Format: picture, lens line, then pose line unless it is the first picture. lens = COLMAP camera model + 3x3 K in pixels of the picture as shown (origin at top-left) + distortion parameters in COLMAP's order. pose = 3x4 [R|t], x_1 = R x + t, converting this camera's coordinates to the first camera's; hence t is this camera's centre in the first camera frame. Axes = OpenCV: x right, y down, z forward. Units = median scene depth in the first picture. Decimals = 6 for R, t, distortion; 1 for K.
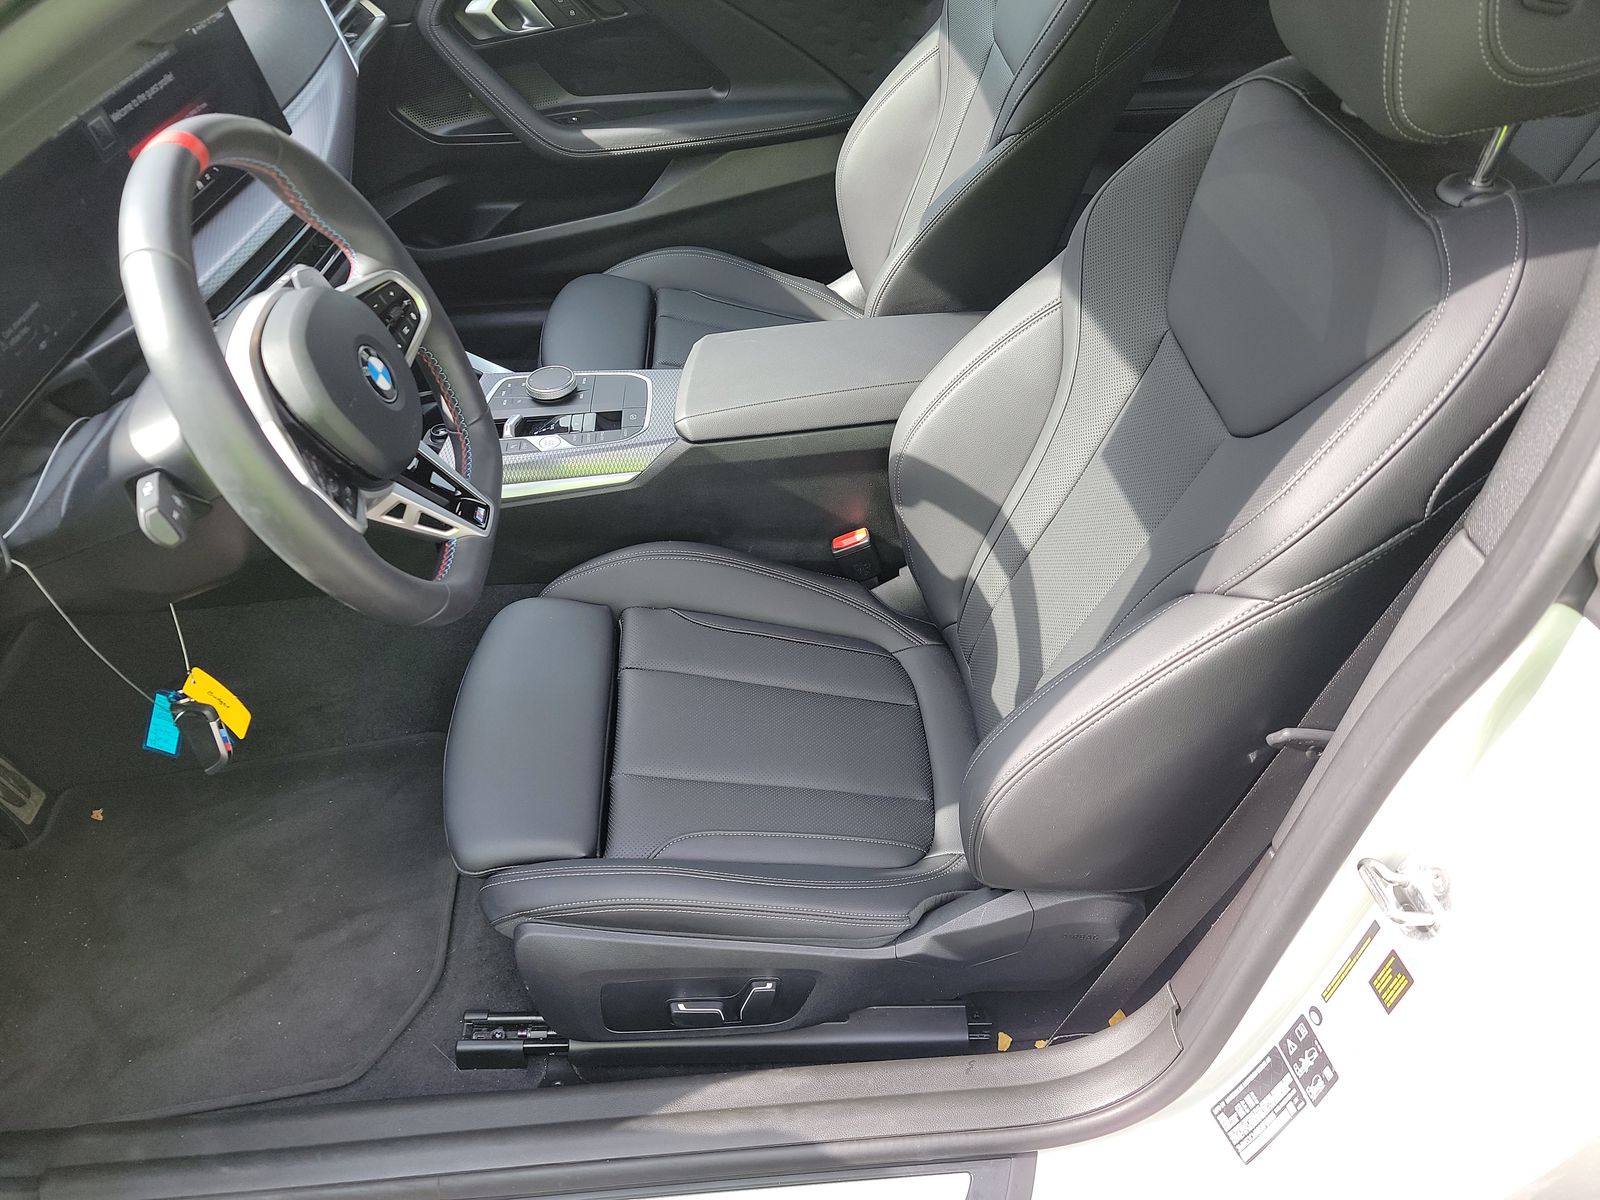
lens RADIAL K [[1096.9, 0, 806.0], [0, 1096.9, 598.2], [0, 0, 1]] dist [0.003025, -0.019815]
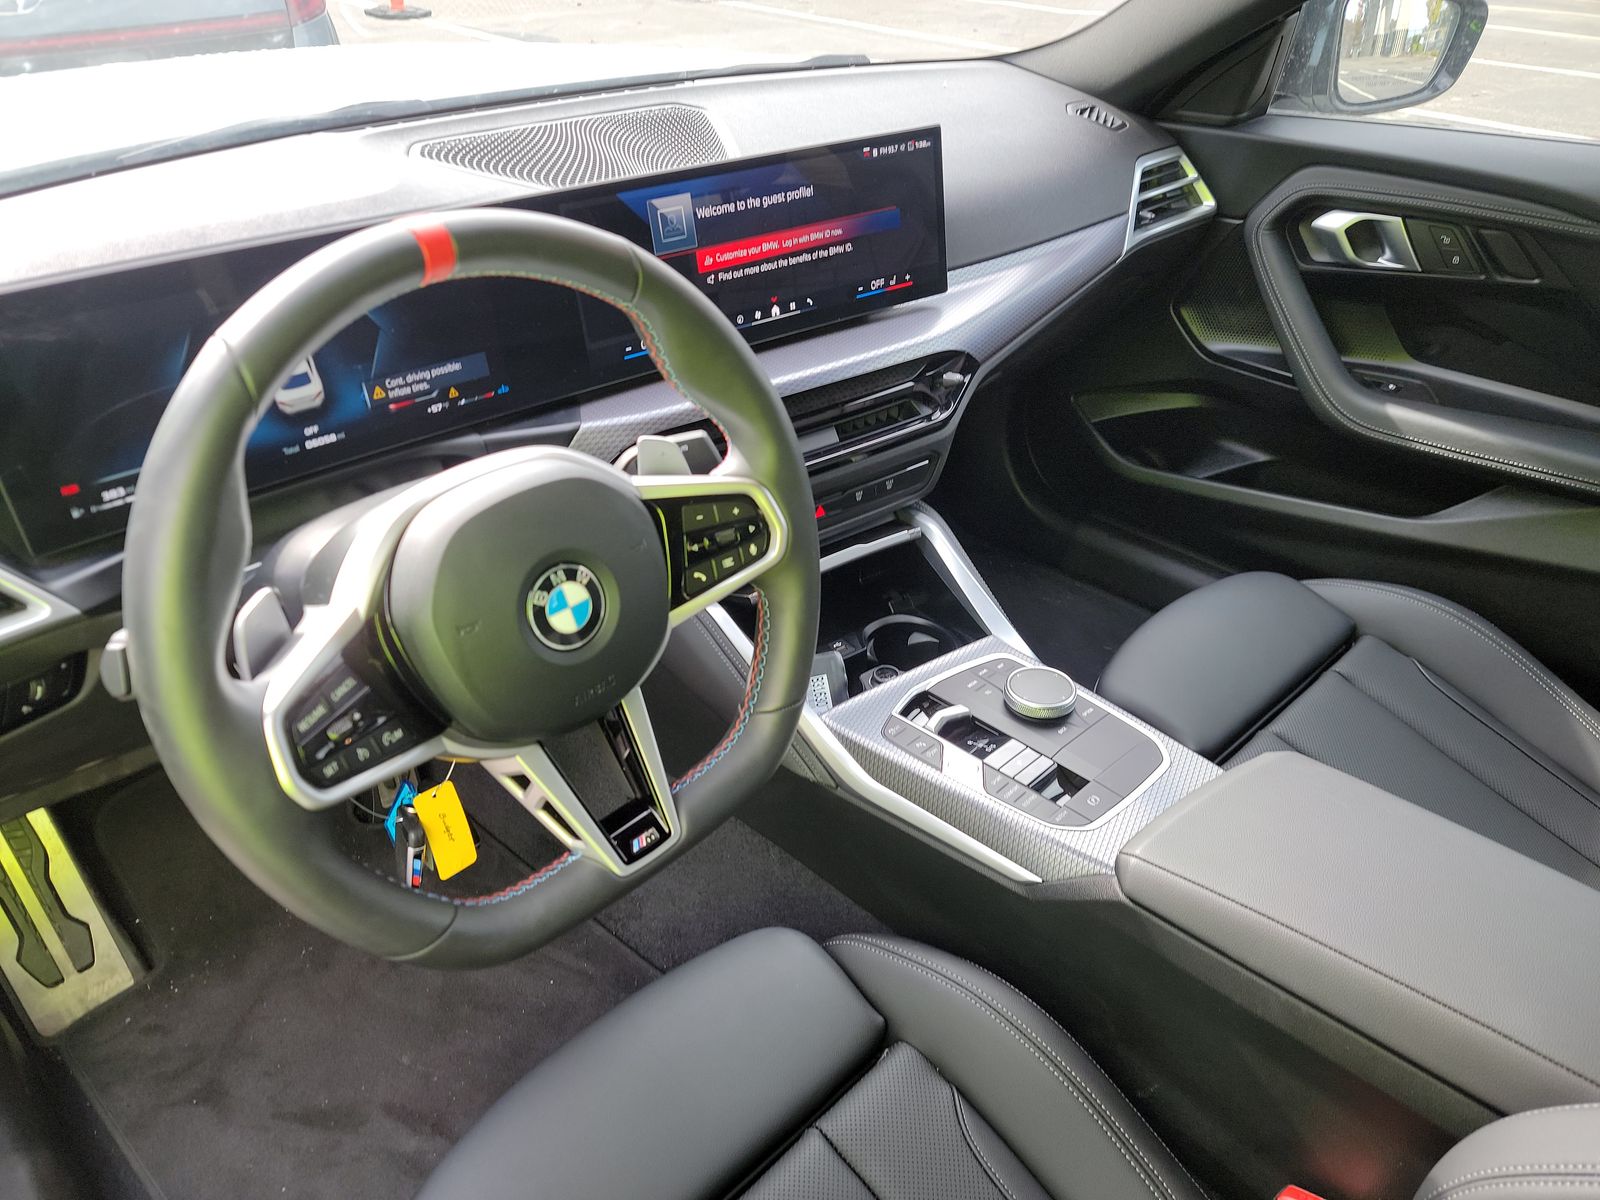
lens RADIAL K [[1096.9, 0, 798.2], [0, 1096.9, 607.9], [0, 0, 1]] dist [0.003025, -0.019815]
pose [[0.641721, 0.446261, -0.623735, 0.089006], [-0.527783, 0.847038, 0.063026, -0.210992], [0.556453, 0.288752, 0.779091, 0.351355]]
